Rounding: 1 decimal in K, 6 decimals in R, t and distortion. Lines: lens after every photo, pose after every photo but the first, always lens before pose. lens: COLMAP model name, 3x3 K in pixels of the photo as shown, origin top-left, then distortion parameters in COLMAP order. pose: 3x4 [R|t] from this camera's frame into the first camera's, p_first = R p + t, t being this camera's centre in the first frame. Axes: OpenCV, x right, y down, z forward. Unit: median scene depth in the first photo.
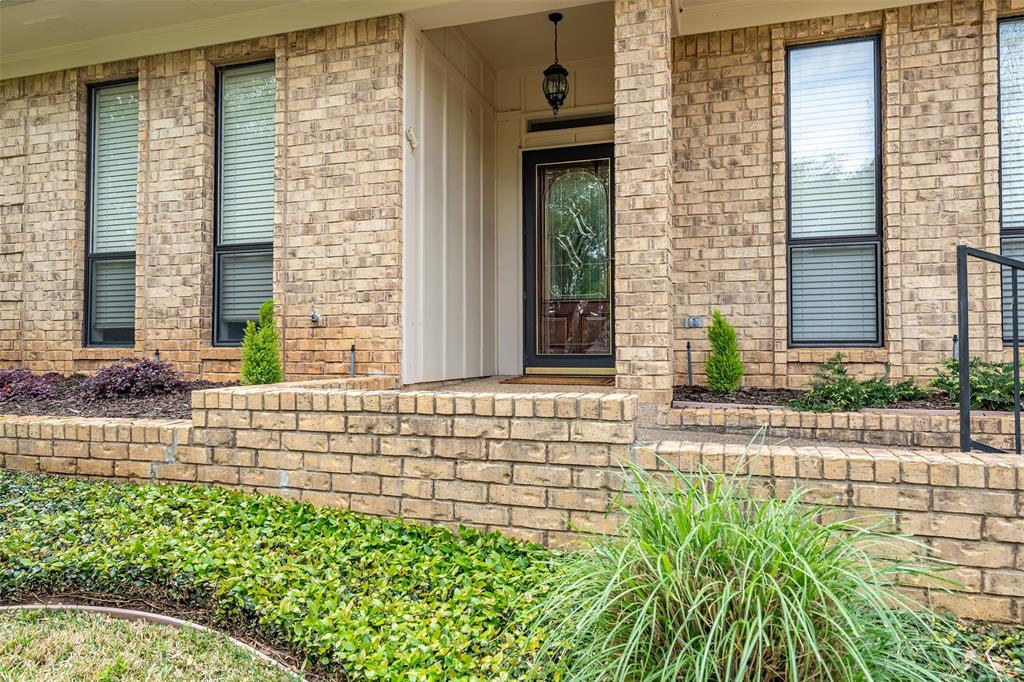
lens RADIAL K [[670.1, 0, 513.2], [0, 670.1, 339.1], [0, 0, 1]] dist [0.005121, 0.000191]
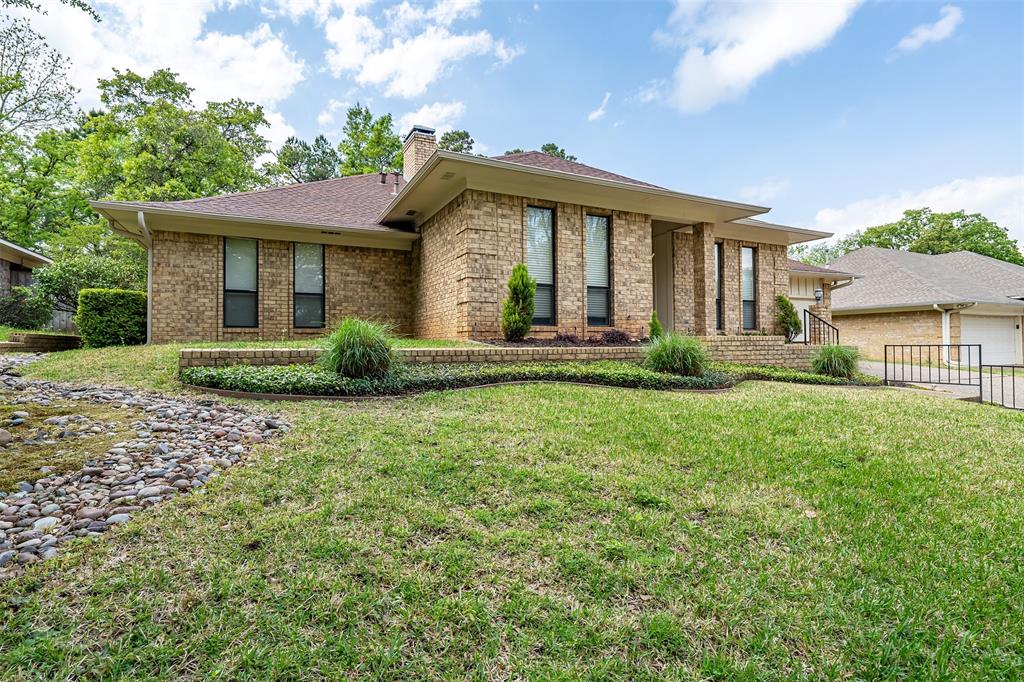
lens RADIAL K [[489.8, 0, 510.7], [0, 489.8, 341.0], [0, 0, 1]] dist [-0.000201, 0.000017]
pose [[0.722813, 0.000318, 0.691044, -1.914783], [-0.005907, 0.999966, 0.005719, 0.057191], [-0.691019, -0.008215, 0.722790, -0.124490]]
